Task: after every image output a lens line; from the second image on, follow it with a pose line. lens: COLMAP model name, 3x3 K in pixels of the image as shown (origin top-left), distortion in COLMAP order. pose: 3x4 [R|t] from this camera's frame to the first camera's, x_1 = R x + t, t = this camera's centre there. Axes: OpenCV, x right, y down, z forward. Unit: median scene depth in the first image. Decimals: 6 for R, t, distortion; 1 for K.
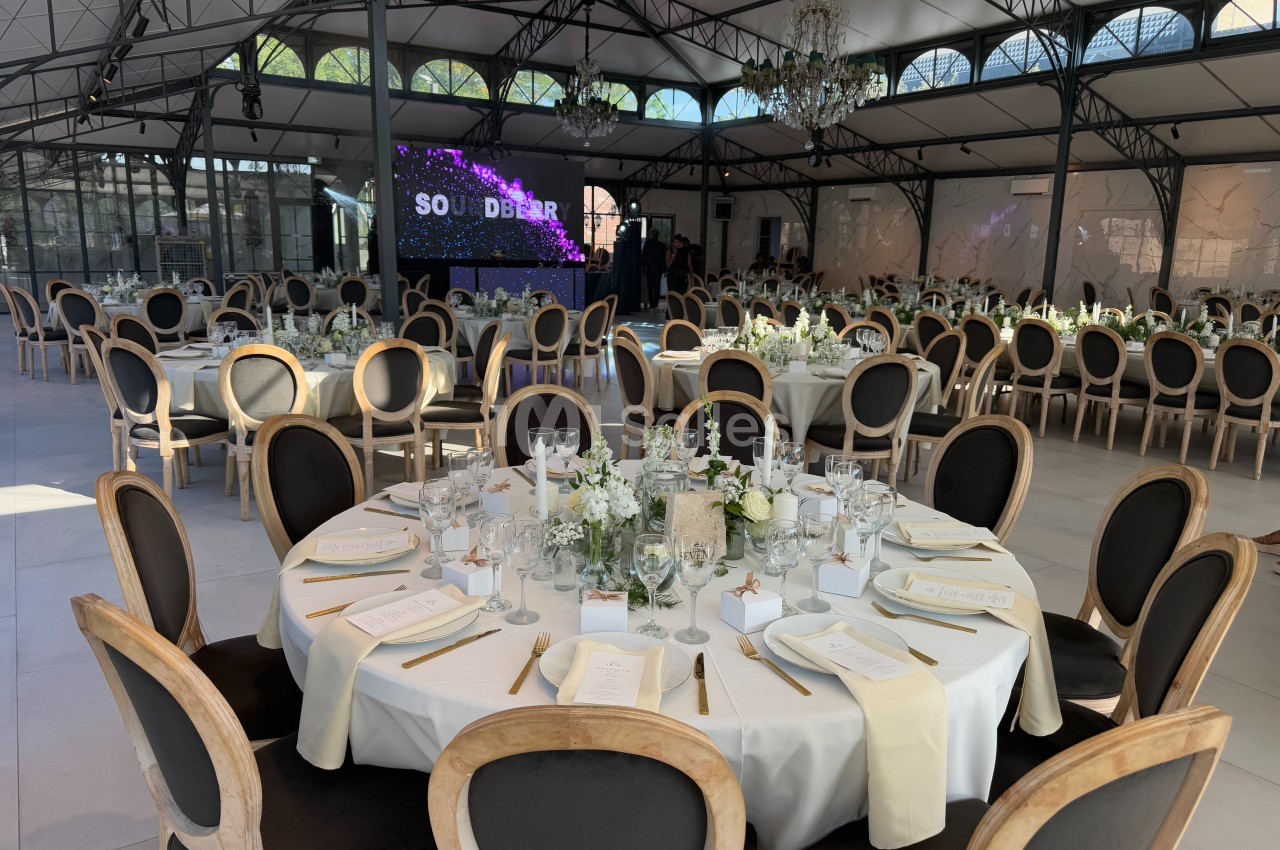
lens RADIAL K [[914.3, 0, 650.5], [0, 914.3, 430.8], [0, 0, 1]] dist [-0.022590, 0.001842]
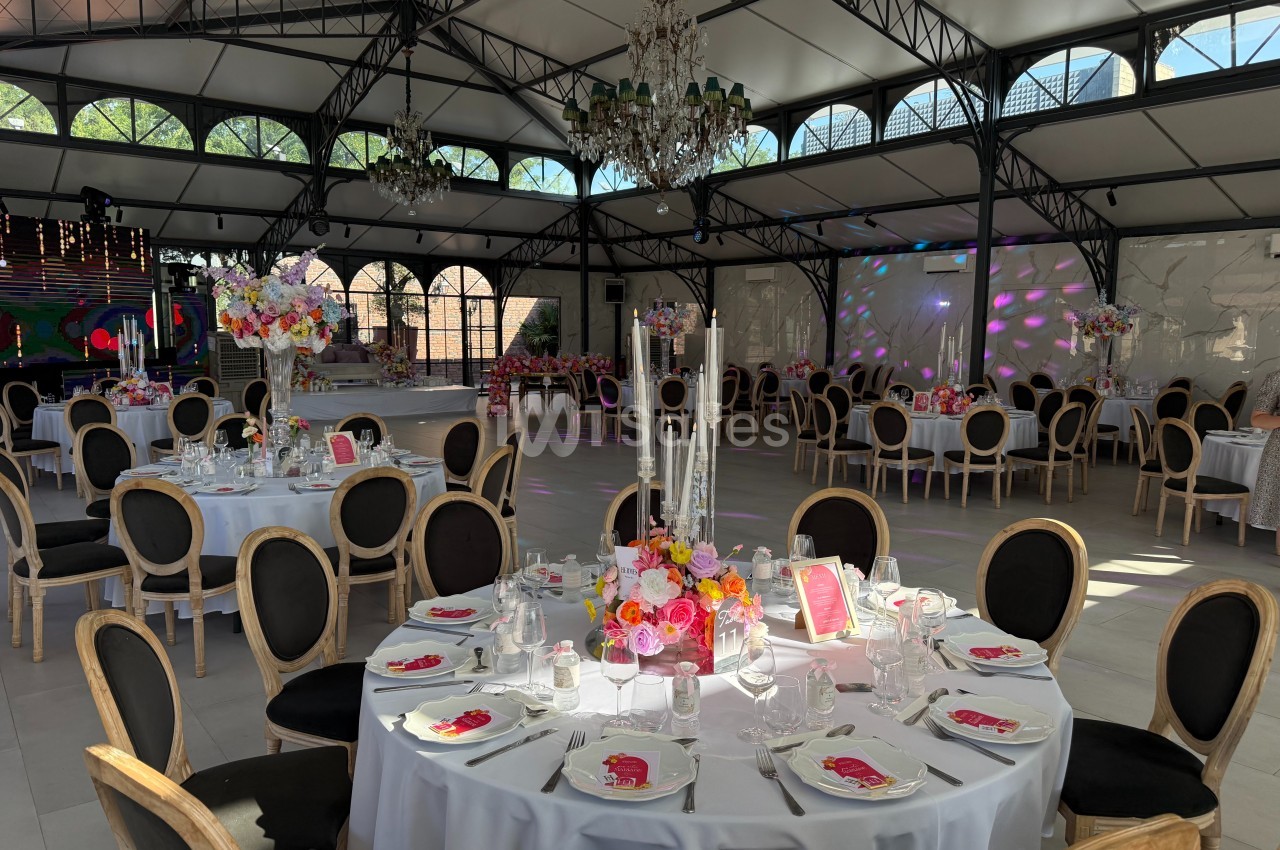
lens RADIAL K [[900.3, 0, 665.3], [0, 900.3, 423.9], [0, 0, 1]] dist [0.000266, -0.022111]
pose [[0.995618, -0.019878, 0.091373, 0.072483], [0.028143, 0.995537, -0.090075, -0.048479], [-0.089175, 0.092252, 0.991735, 0.193691]]
